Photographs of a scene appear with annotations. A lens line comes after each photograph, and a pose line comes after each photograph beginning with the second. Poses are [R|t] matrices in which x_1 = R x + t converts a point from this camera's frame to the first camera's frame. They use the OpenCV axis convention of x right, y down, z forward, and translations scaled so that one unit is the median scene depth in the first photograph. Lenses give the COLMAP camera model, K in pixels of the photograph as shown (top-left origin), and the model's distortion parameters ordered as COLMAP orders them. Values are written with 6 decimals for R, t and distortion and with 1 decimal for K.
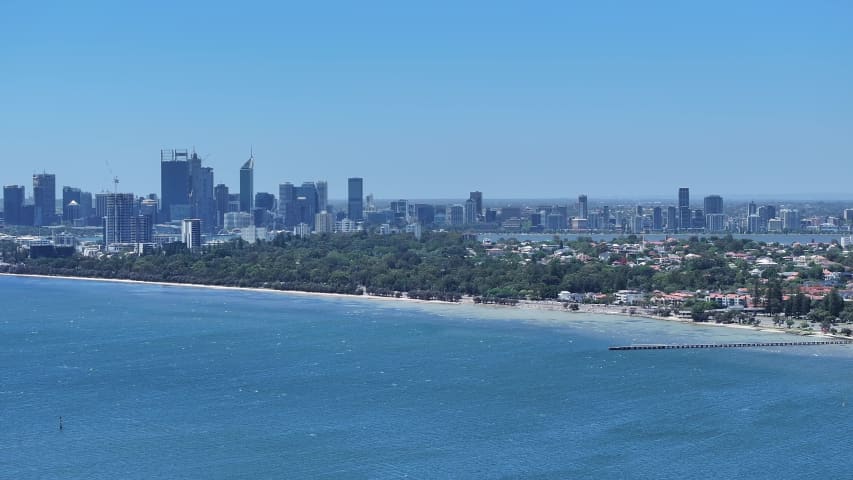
lens RADIAL K [[1896.1, 0, 426.7], [0, 1896.1, 239.2], [0, 0, 1]] dist [-0.173772, 0.000000]
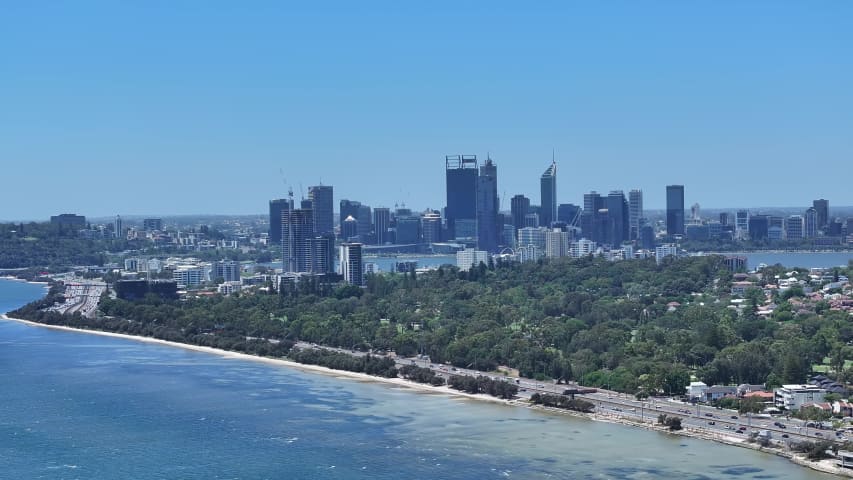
lens RADIAL K [[1896.1, 0, 428.3], [0, 1896.1, 237.6], [0, 0, 1]] dist [-0.173772, 0.000000]
pose [[0.975274, -0.010067, -0.220772, 0.043011], [0.008804, 0.999939, -0.006703, -0.004410], [0.220826, 0.004594, 0.975302, 0.158664]]
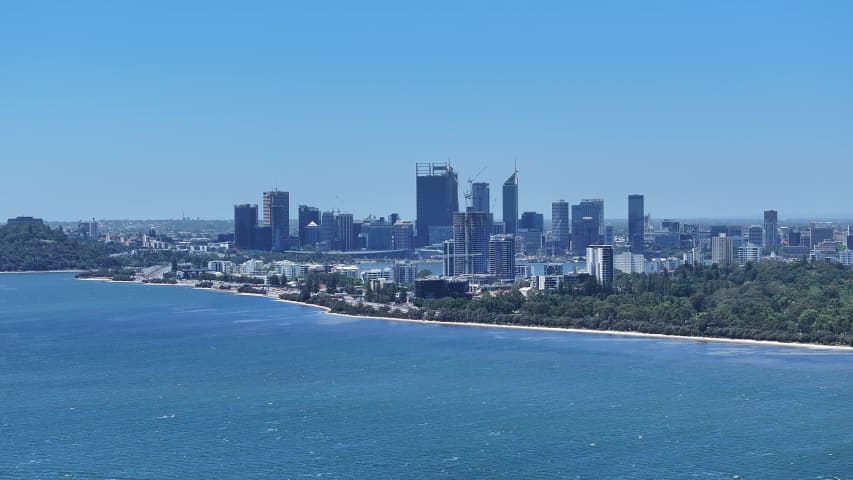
lens RADIAL K [[1896.1, 0, 422.9], [0, 1896.1, 238.9], [0, 0, 1]] dist [-0.173772, 0.000000]
pose [[0.998395, -0.002431, -0.056582, -0.090241], [0.001803, 0.999936, -0.011157, -0.002625], [0.056606, 0.011037, 0.998336, 0.130534]]
